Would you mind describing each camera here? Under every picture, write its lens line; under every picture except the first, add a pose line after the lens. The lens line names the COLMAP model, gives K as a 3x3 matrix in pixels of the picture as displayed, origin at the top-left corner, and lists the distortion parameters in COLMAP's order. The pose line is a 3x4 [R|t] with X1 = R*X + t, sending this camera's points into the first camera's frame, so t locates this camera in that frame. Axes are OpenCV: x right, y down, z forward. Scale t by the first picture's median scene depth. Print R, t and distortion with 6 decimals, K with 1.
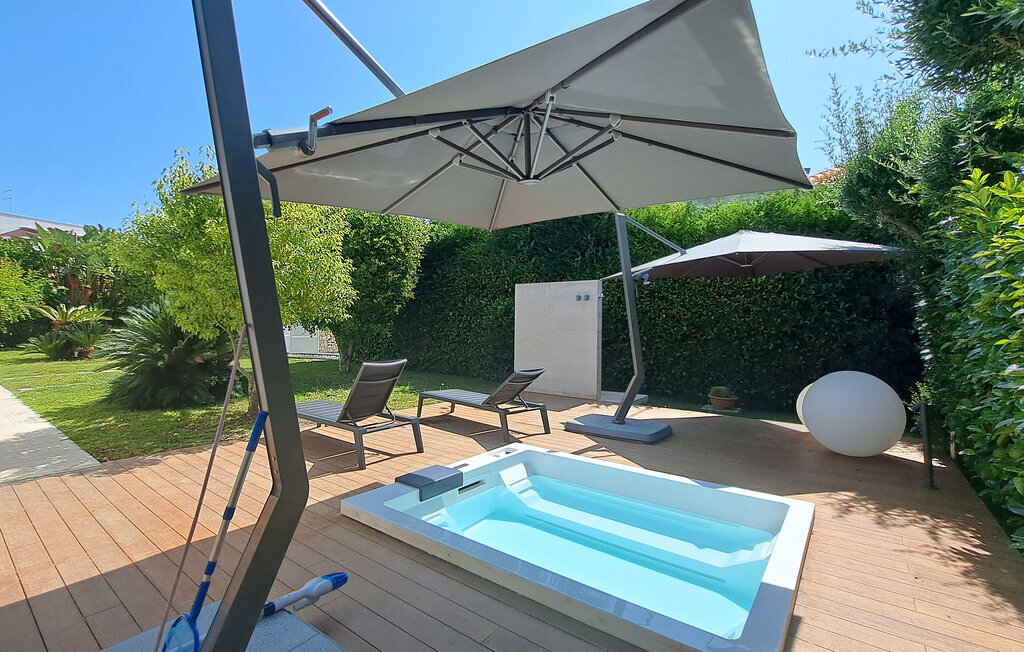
lens RADIAL K [[465.1, 0, 489.9], [0, 465.1, 305.6], [0, 0, 1]] dist [-0.005836, -0.000516]
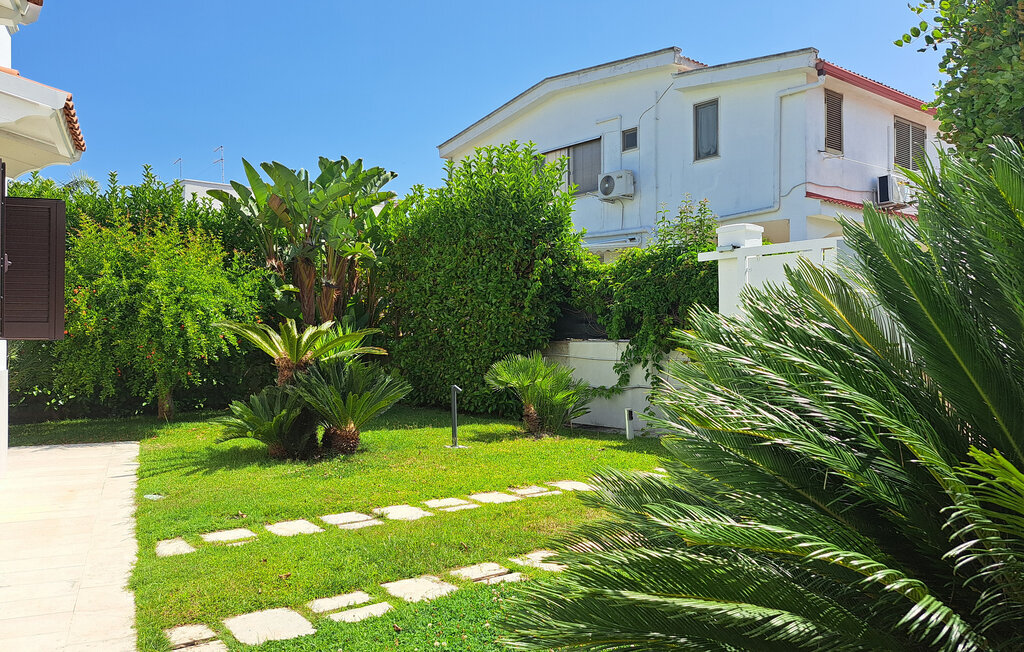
lens RADIAL K [[851.9, 0, 512.4], [0, 851.9, 328.0], [0, 0, 1]] dist [0.073397, -0.033145]
pose [[0.879959, -0.023181, -0.474484, -0.323334], [0.031874, 0.999439, 0.010284, 0.002400], [0.473979, -0.024173, 0.880204, 0.351503]]
